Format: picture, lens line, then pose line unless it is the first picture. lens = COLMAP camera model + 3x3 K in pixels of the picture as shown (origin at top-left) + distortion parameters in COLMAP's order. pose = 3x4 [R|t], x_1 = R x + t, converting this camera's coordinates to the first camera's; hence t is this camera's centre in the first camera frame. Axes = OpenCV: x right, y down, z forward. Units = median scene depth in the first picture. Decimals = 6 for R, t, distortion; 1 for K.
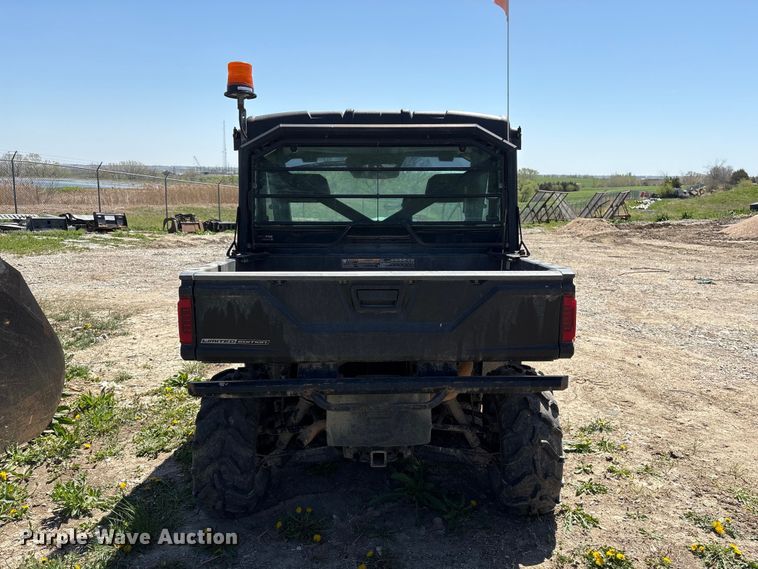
lens RADIAL K [[574.6, 0, 375.7], [0, 574.6, 282.7], [0, 0, 1]] dist [0.051002, -0.056104]
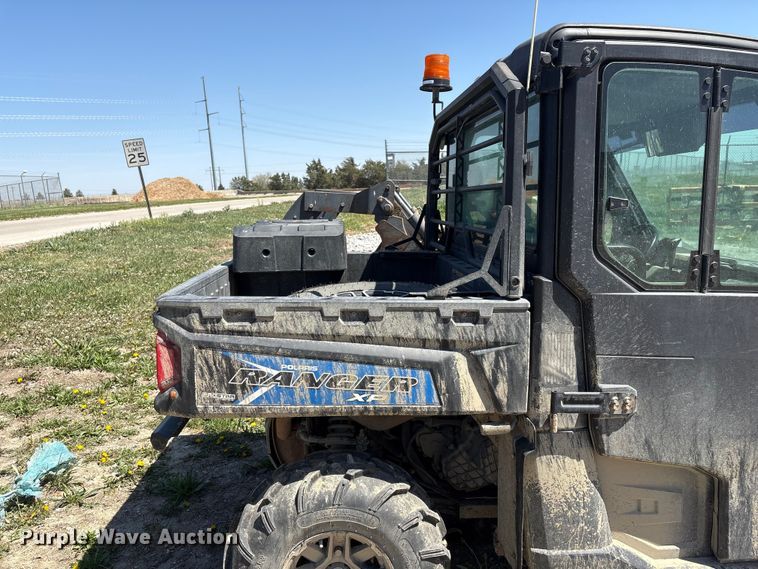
lens RADIAL K [[574.6, 0, 378.9], [0, 574.6, 284.2], [0, 0, 1]] dist [0.051002, -0.056104]
pose [[0.073959, 0.148816, -0.986095, 0.758976], [-0.128537, 0.981978, 0.138554, -0.122084], [0.988943, 0.116503, 0.091754, 0.850255]]
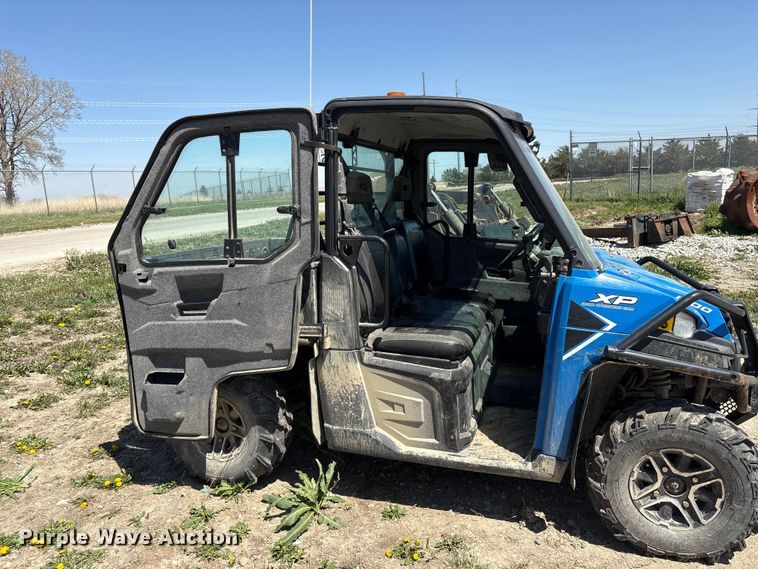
lens RADIAL K [[574.6, 0, 378.3], [0, 574.6, 281.5], [0, 0, 1]] dist [0.051002, -0.056104]
pose [[-0.288416, 0.153288, -0.945155, 1.040386], [-0.120953, 0.973362, 0.194772, -0.211017], [0.949835, 0.170495, -0.262193, 1.352872]]
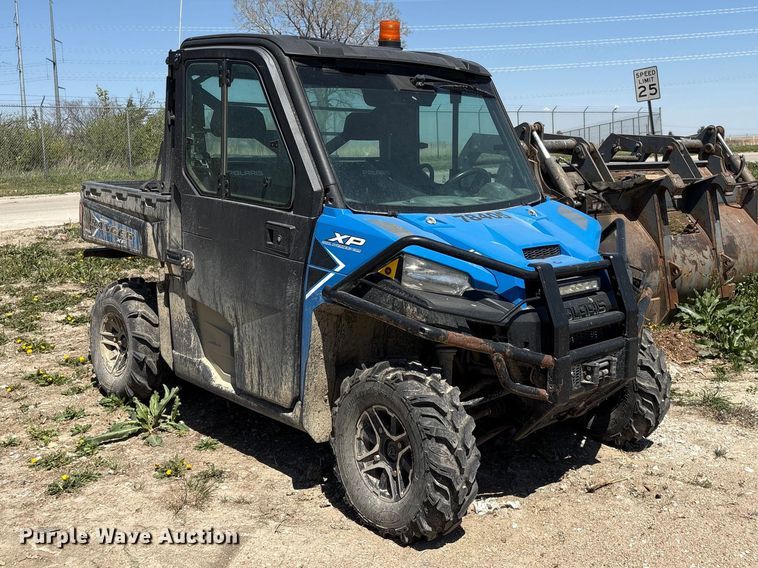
lens RADIAL K [[828.6, 0, 403.5], [0, 828.6, 215.0], [0, 0, 1]] dist [0.043950, 0.000000]
pose [[-0.705071, 0.058400, -0.706728, 0.918383], [-0.108510, 0.975982, 0.188906, -0.309379], [0.700786, 0.209879, -0.681799, 2.188510]]
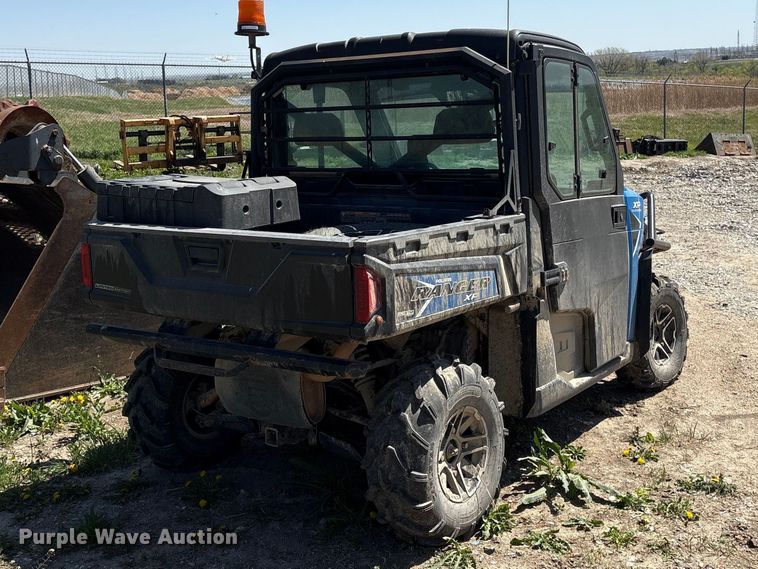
lens RADIAL K [[903.3, 0, 417.4], [0, 903.3, 209.5], [0, 0, 1]] dist [0.054268, 0.000000]
pose [[0.819762, 0.037313, -0.571488, 0.827214], [-0.050394, 0.998704, -0.007079, -0.042084], [0.570484, 0.034603, 0.820580, -0.037200]]
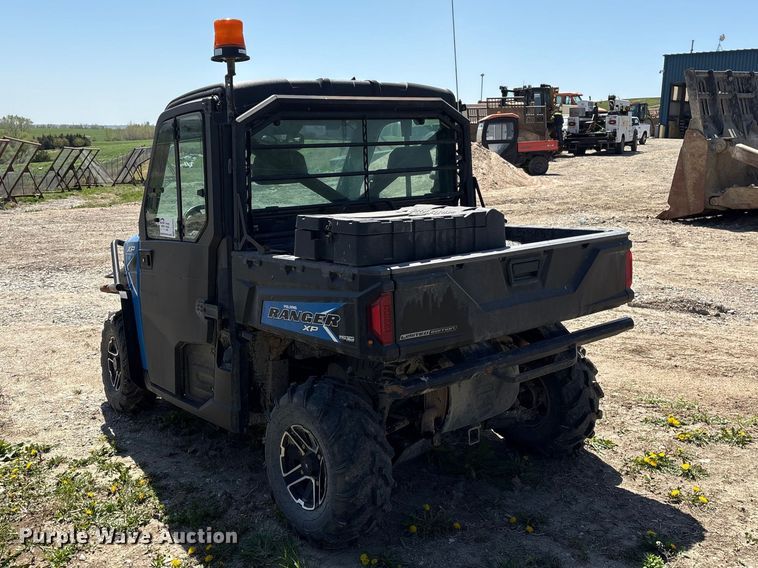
lens RADIAL K [[760.4, 0, 360.5], [0, 760.4, 262.2], [0, 0, 1]] dist [0.084227, 0.000000]
pose [[0.797734, -0.108841, 0.593106, -0.761935], [0.114288, 0.993038, 0.028514, -0.045258], [-0.592080, 0.045038, 0.804620, 0.029615]]
